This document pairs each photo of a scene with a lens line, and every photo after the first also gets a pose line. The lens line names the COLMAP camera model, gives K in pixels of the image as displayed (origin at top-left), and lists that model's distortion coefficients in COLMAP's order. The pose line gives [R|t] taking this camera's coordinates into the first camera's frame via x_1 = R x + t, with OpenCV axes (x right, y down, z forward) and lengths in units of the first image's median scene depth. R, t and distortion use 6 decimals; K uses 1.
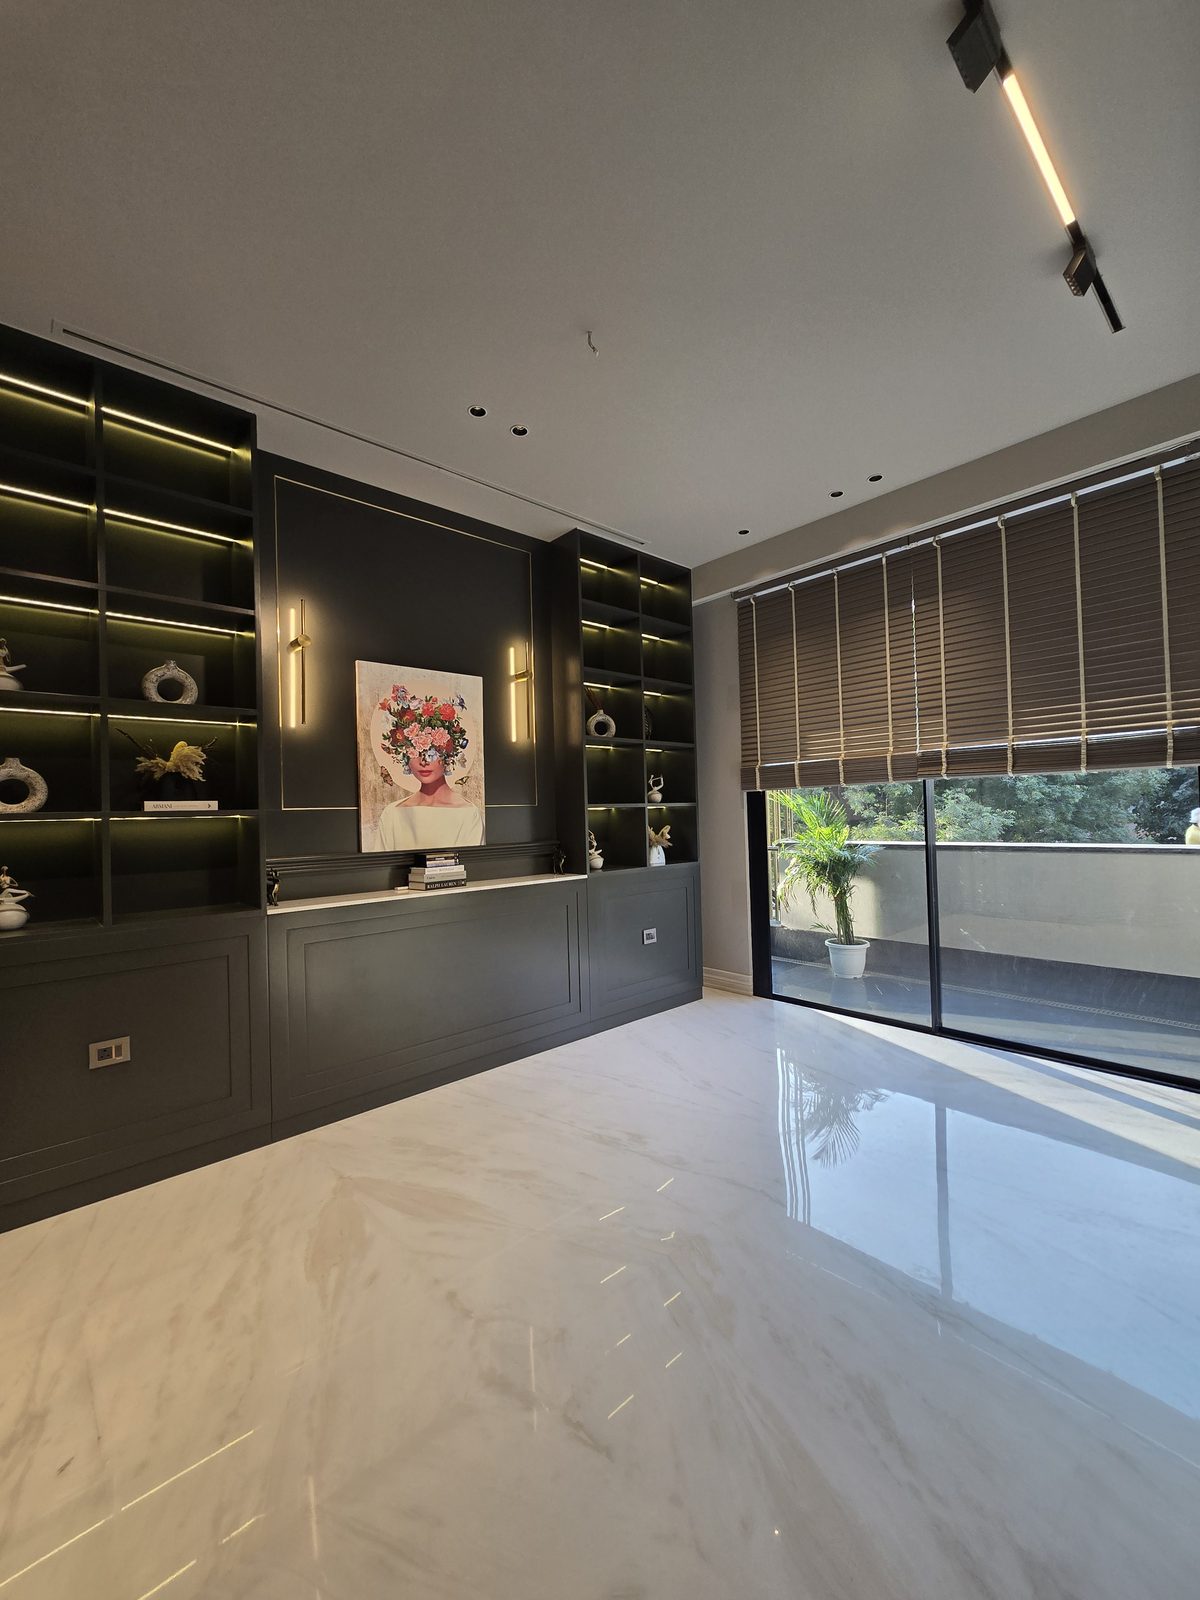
lens RADIAL K [[652.3, 0, 605.9], [0, 652.3, 802.8], [0, 0, 1]] dist [0.000111, 0.000074]
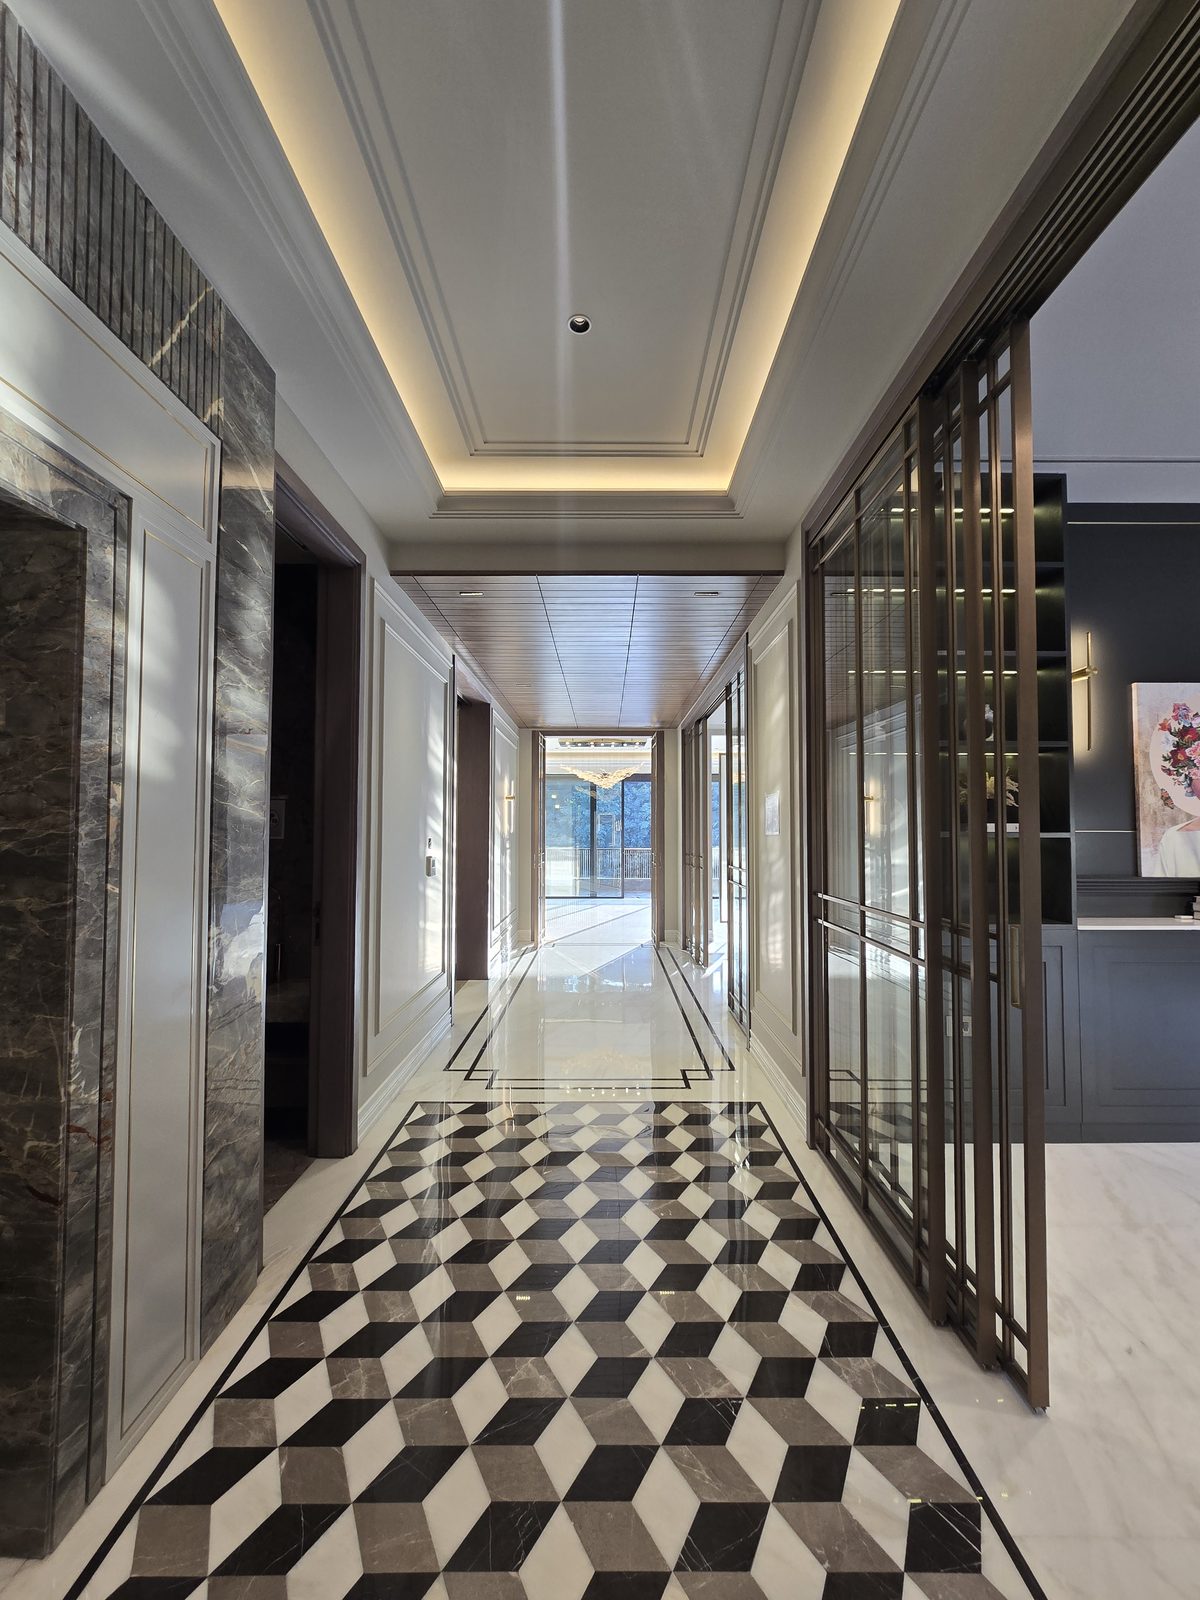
lens RADIAL K [[652.3, 0, 603.6], [0, 652.3, 809.3], [0, 0, 1]] dist [0.000111, 0.000074]
pose [[0.745655, 0.000396, -0.666332, -0.315094], [-0.011775, 0.999851, -0.012583, -0.003628], [0.666228, 0.017229, 0.745549, -0.273059]]
